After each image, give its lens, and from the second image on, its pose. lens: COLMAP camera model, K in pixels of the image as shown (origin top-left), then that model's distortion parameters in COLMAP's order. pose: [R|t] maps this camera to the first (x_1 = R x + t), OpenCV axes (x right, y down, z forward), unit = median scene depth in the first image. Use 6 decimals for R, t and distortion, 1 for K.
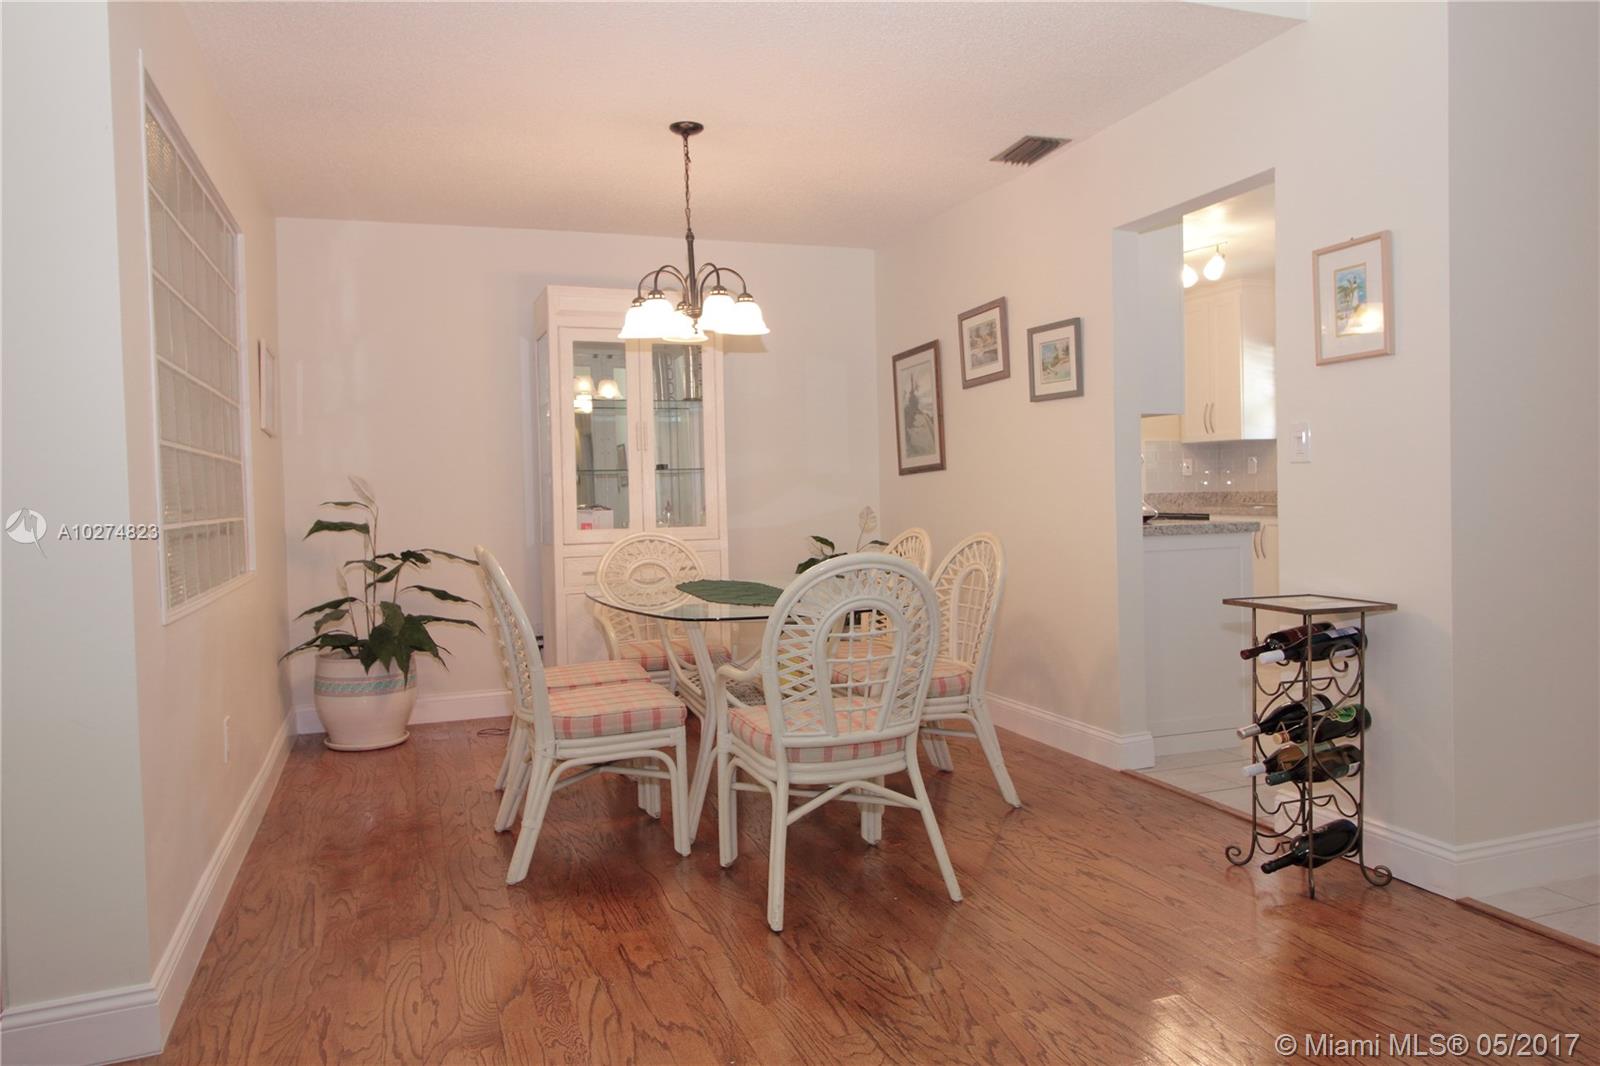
lens RADIAL K [[1104.8, 0, 800.0], [0, 1104.8, 533.0], [0, 0, 1]] dist [0.045131, 0.001241]
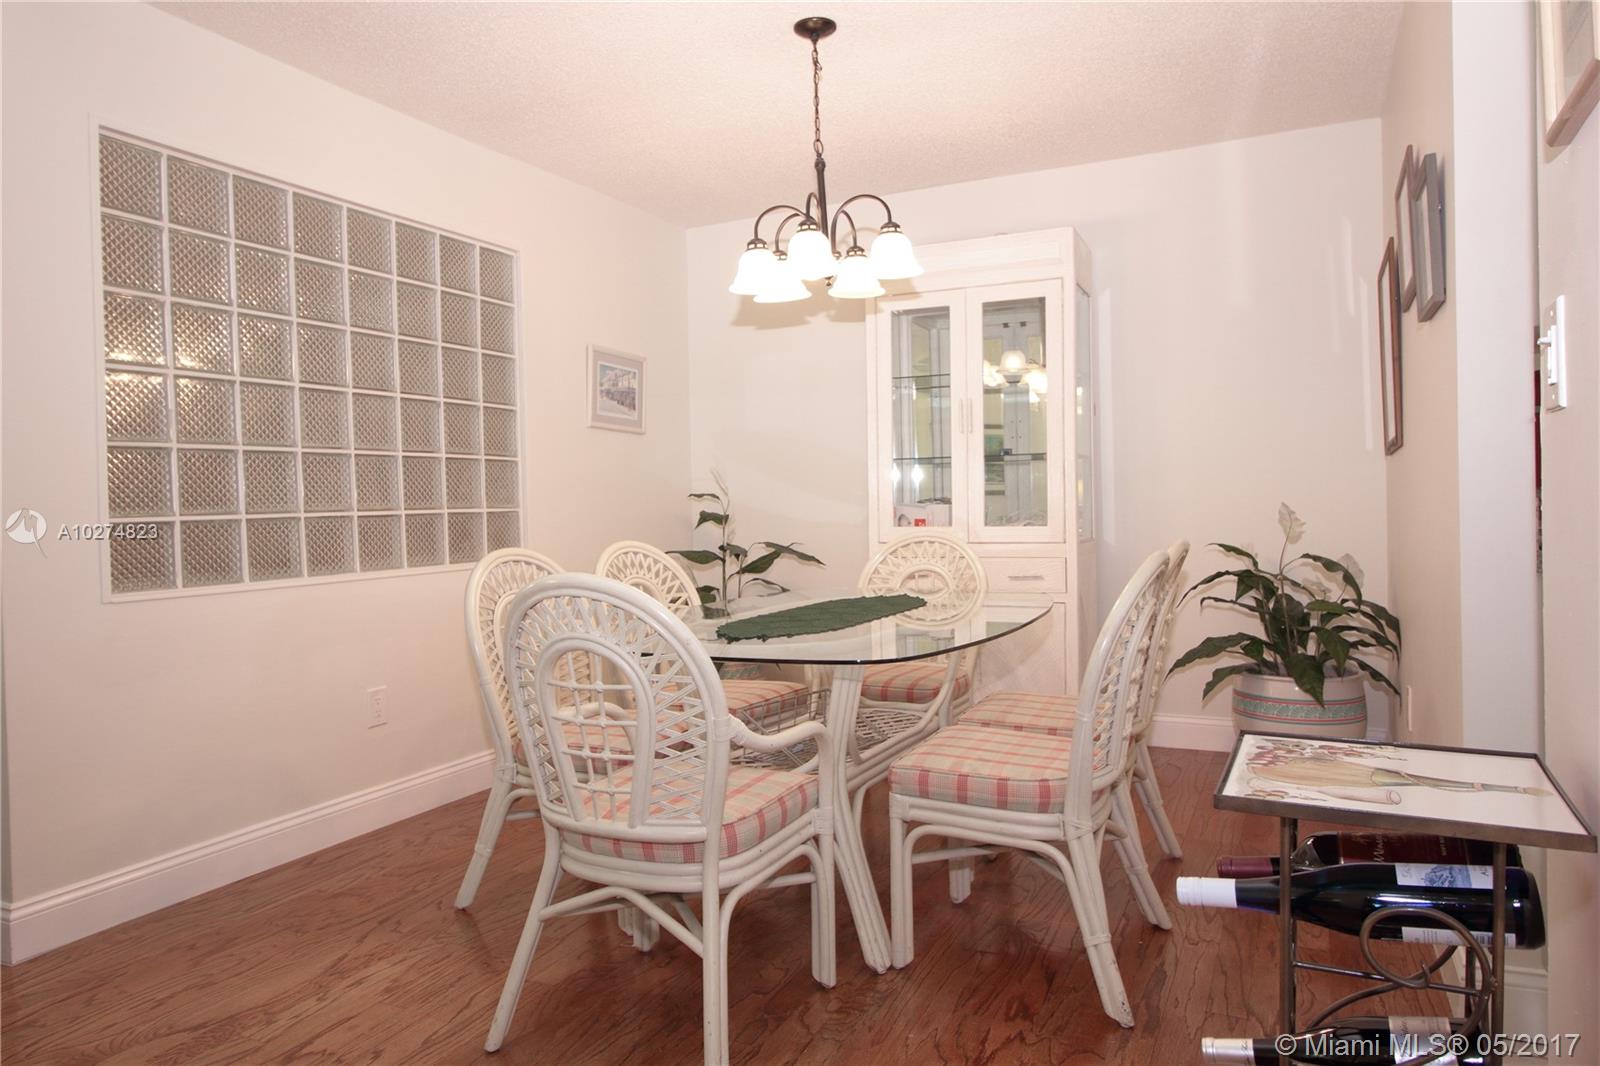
lens RADIAL K [[1104.8, 0, 800.0], [0, 1104.8, 533.0], [0, 0, 1]] dist [0.045131, 0.001241]
pose [[0.712894, 0.031170, -0.700579, 0.463757], [-0.025331, 0.999504, 0.018694, -0.016741], [0.700814, 0.004419, 0.713330, 0.419950]]
